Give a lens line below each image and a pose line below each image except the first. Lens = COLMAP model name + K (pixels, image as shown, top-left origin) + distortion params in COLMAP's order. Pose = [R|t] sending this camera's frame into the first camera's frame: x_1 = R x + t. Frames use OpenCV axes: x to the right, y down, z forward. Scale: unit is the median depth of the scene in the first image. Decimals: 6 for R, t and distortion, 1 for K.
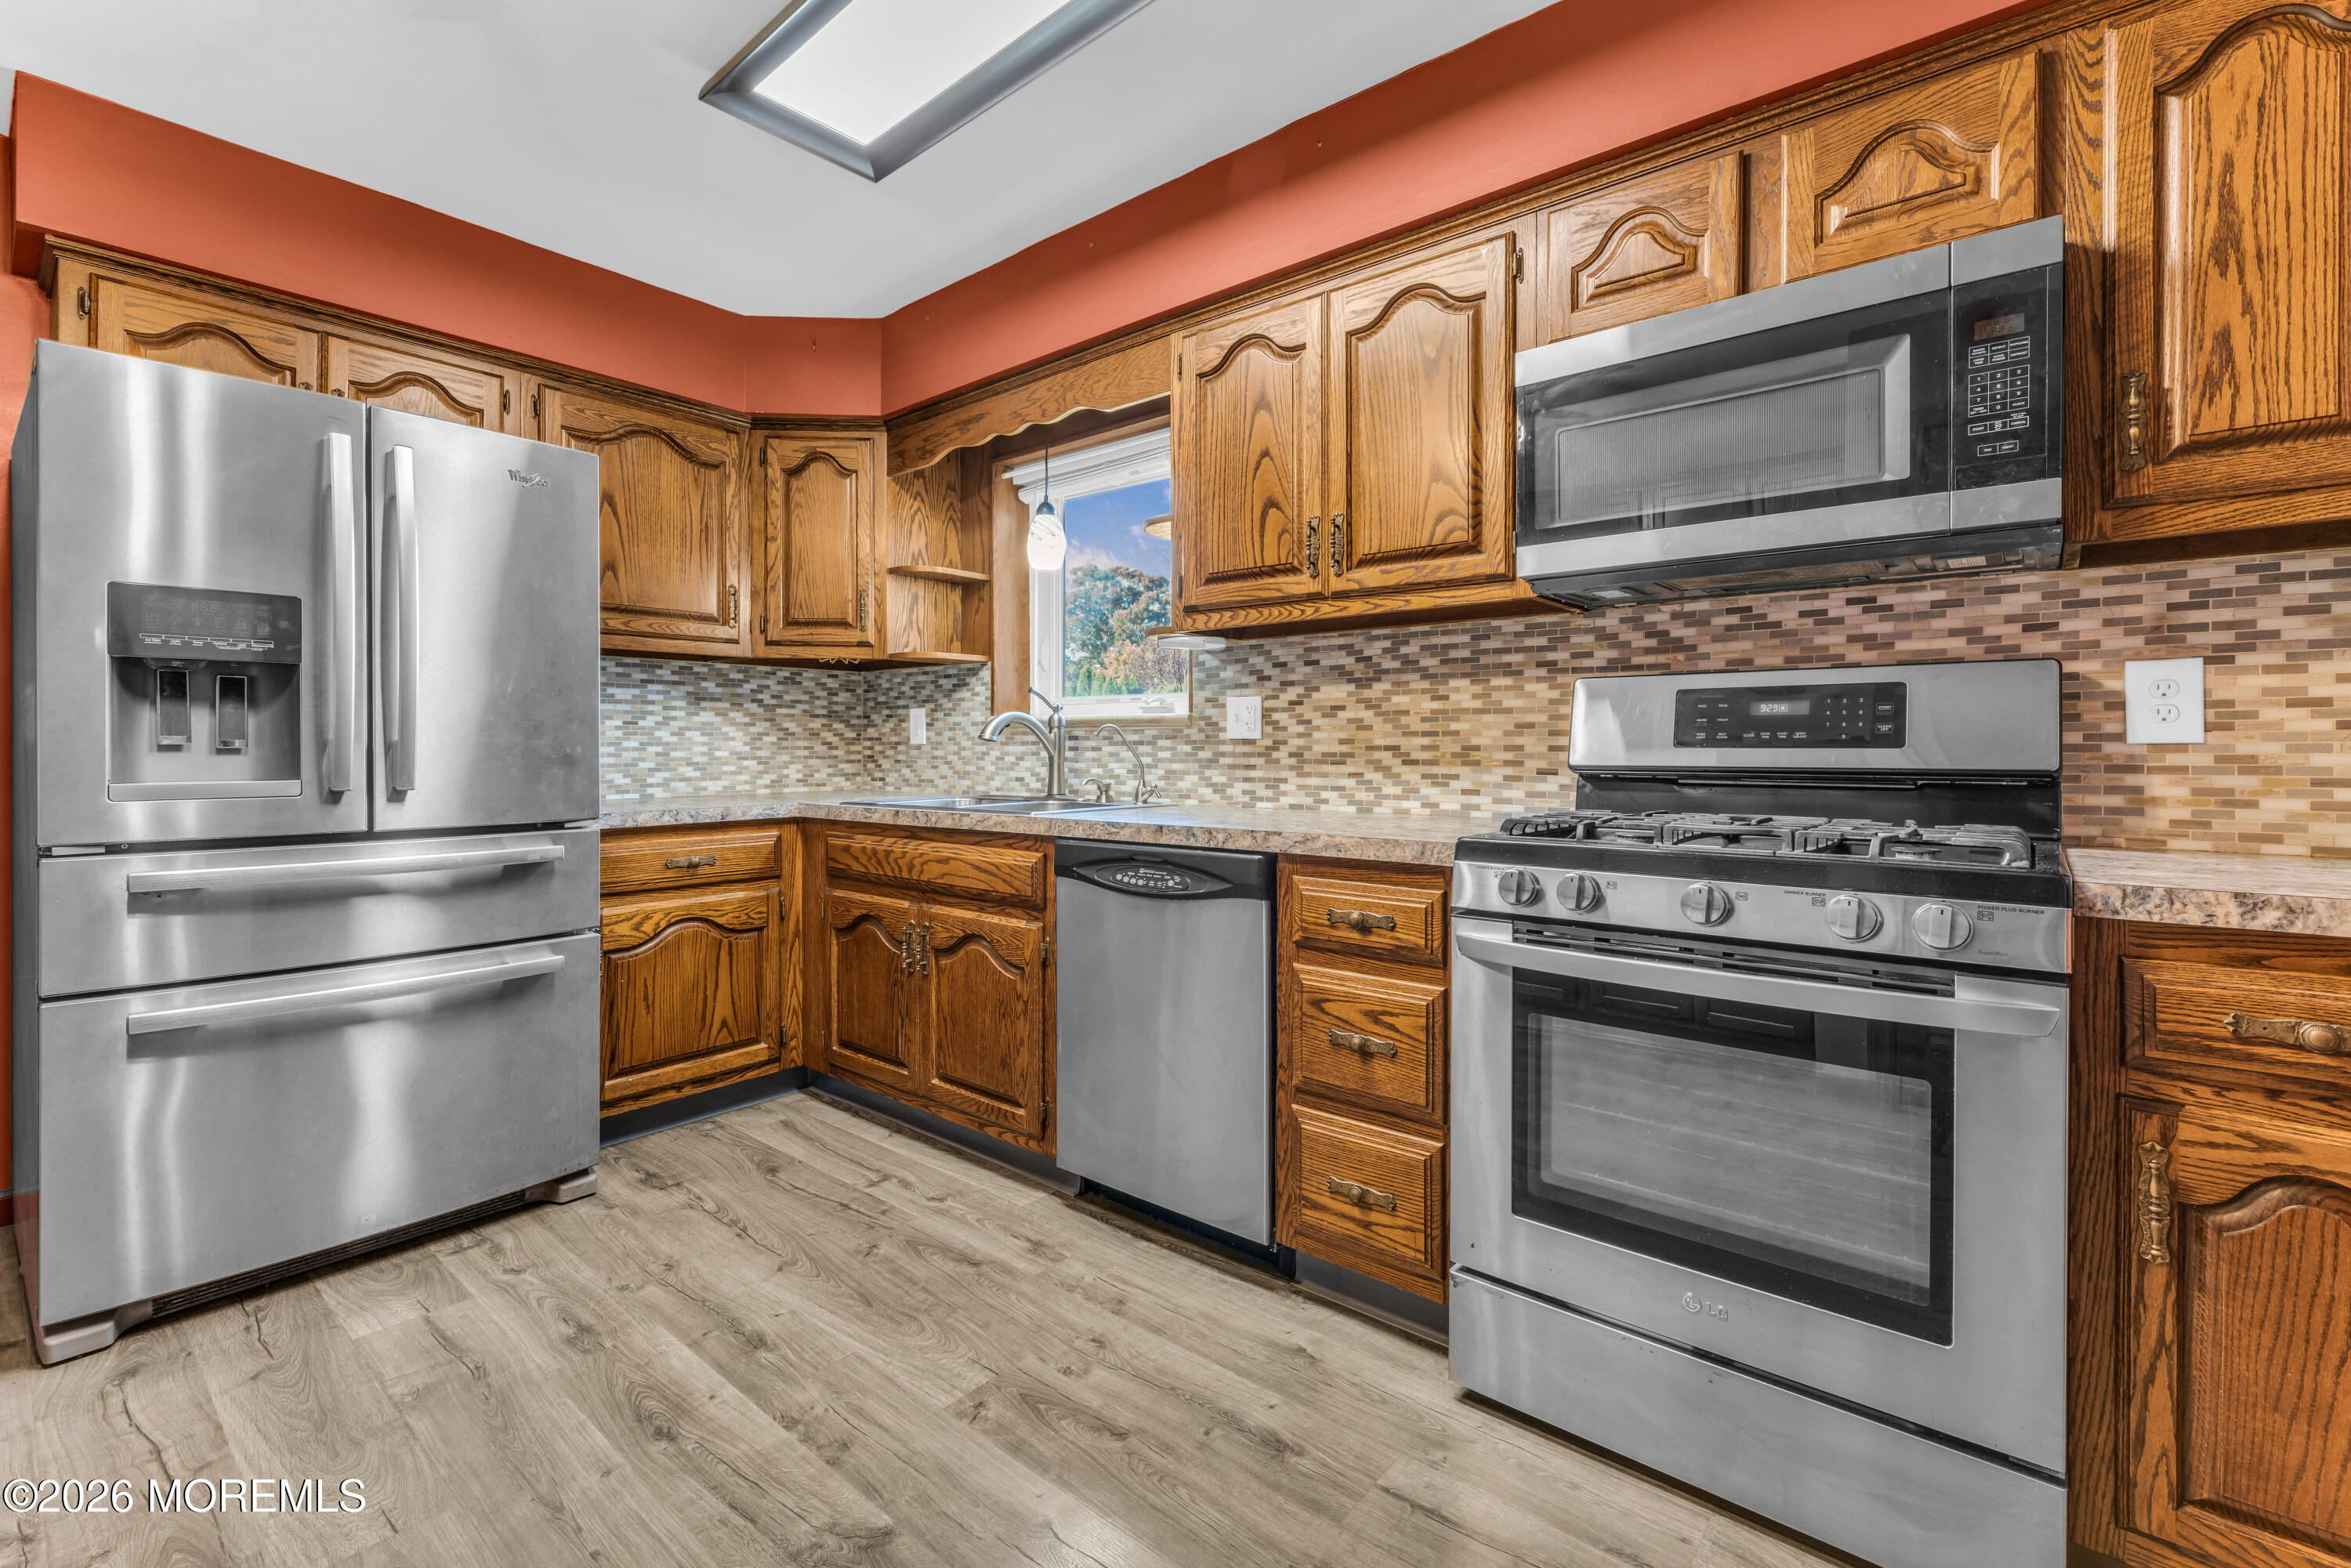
lens RADIAL K [[1133.8, 0, 1173.1], [0, 1133.8, 758.2], [0, 0, 1]] dist [0.000494, -0.000734]
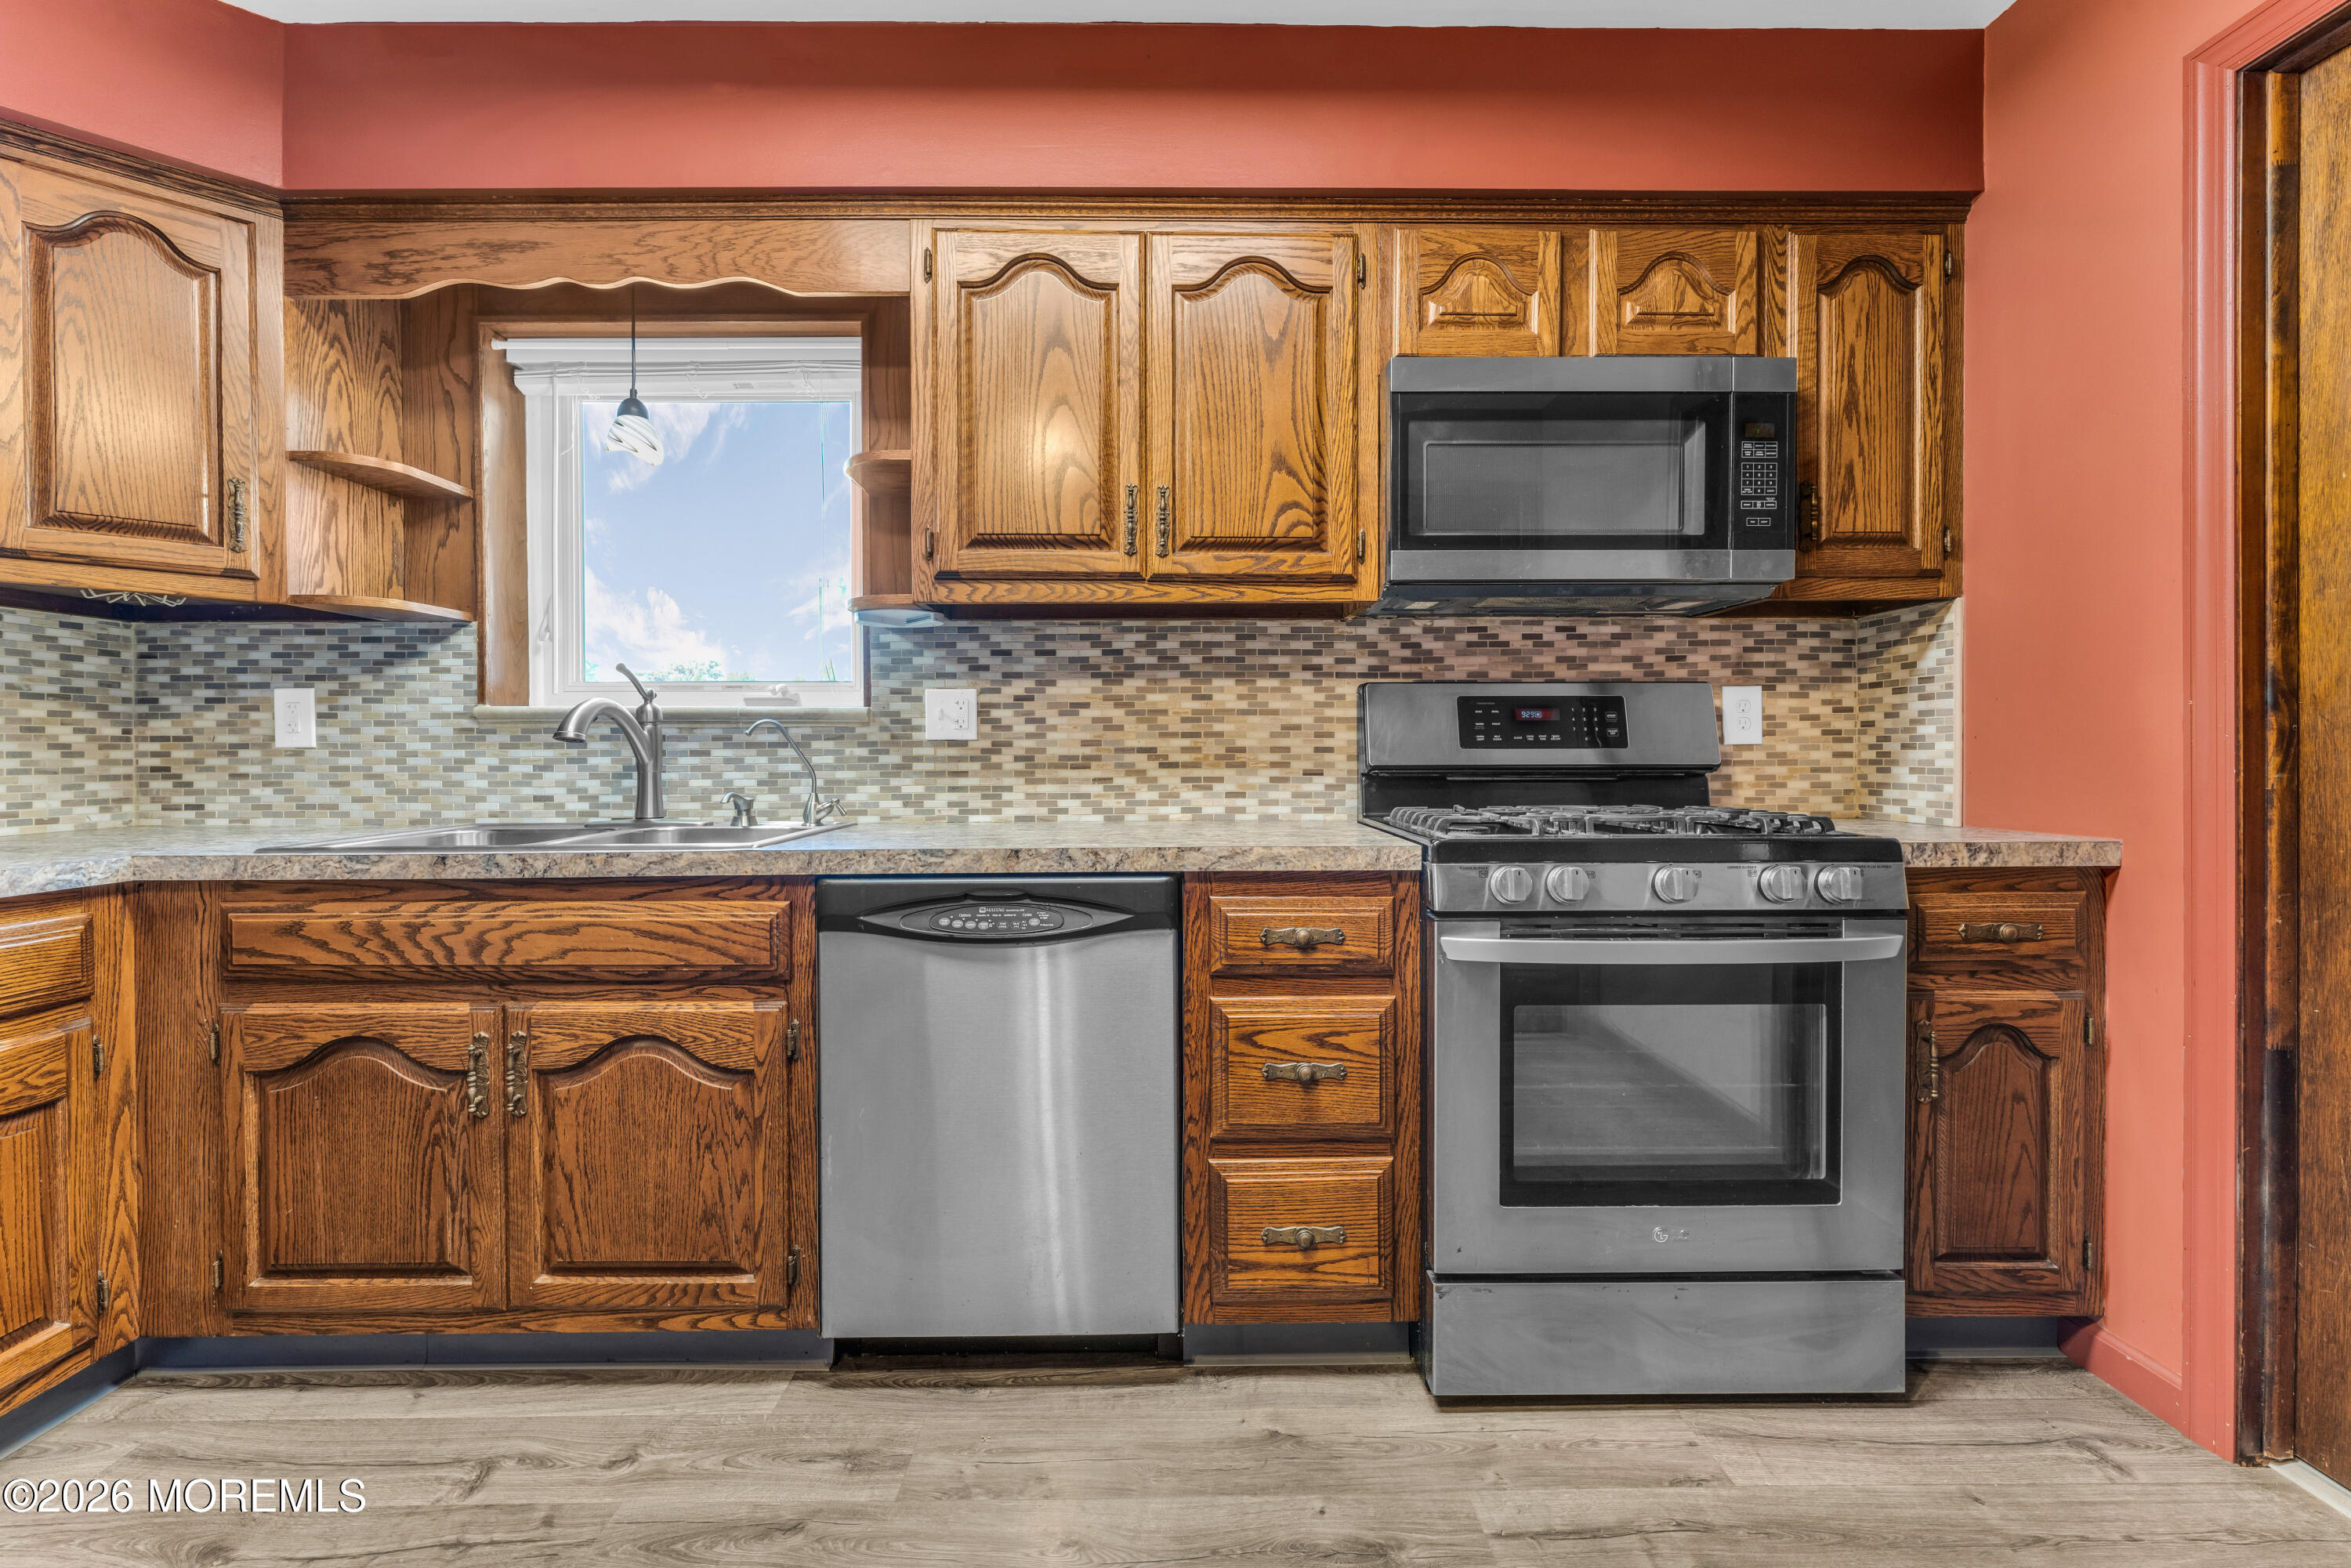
lens RADIAL K [[1073.1, 0, 1175.9], [0, 1073.1, 768.4], [0, 0, 1]] dist [-0.000441, -0.000671]
pose [[0.720816, -0.014051, 0.692984, -0.427043], [0.010432, 0.999901, 0.009423, -0.002194], [-0.693048, 0.000437, 0.720892, 0.378485]]
